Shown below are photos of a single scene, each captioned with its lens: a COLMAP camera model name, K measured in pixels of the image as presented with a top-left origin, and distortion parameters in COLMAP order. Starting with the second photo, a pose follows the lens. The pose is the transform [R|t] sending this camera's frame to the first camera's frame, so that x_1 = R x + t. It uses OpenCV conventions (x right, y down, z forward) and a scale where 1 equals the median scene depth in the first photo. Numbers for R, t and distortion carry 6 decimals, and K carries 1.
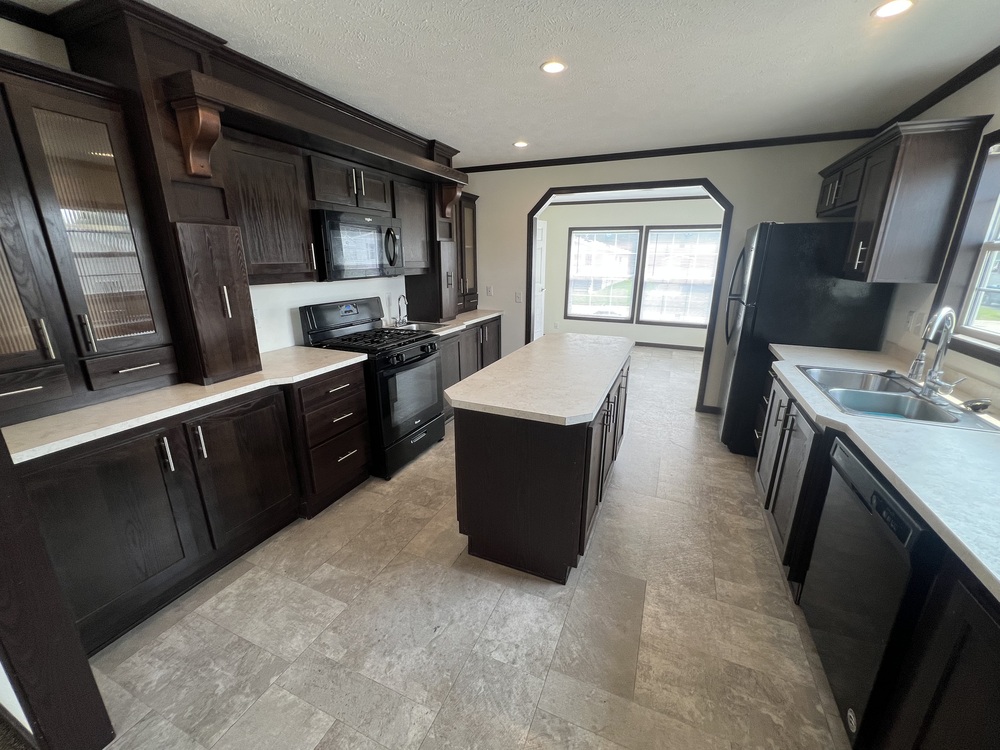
lens RADIAL K [[403.2, 0, 500.6], [0, 403.2, 375.5], [0, 0, 1]] dist [-0.003613, -0.000038]
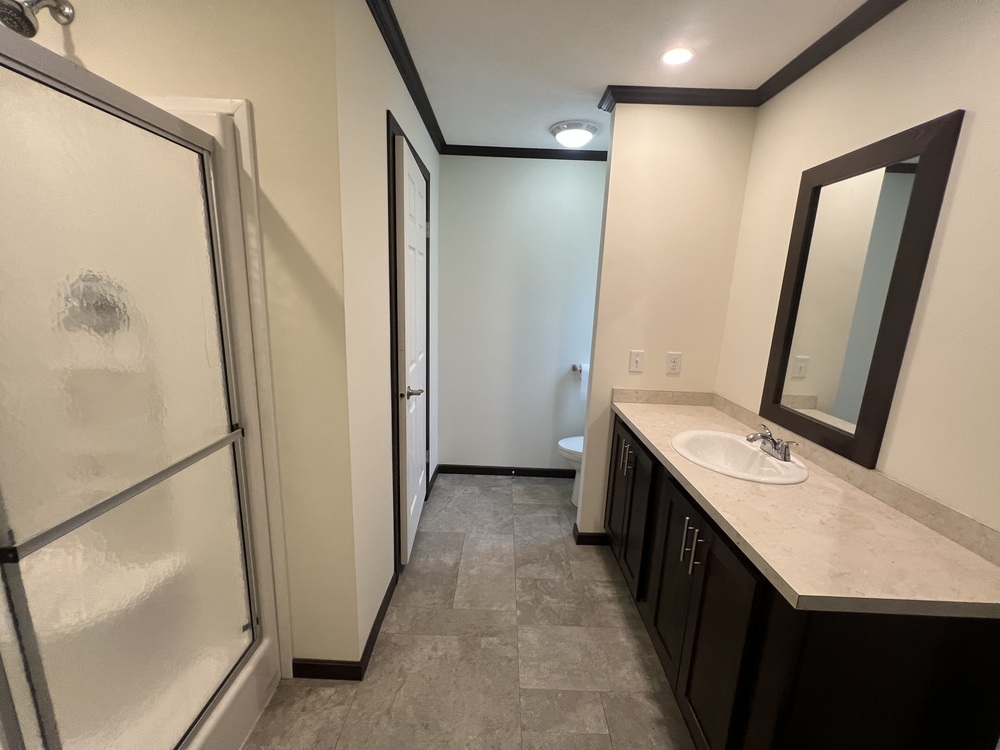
lens RADIAL K [[403.2, 0, 498.2], [0, 403.2, 375.2], [0, 0, 1]] dist [-0.003613, -0.000038]
pose [[-0.921502, 0.040901, -0.386214, -0.039658], [-0.148586, 0.881653, 0.447895, -0.412576], [0.358826, 0.470122, -0.806368, 1.470253]]
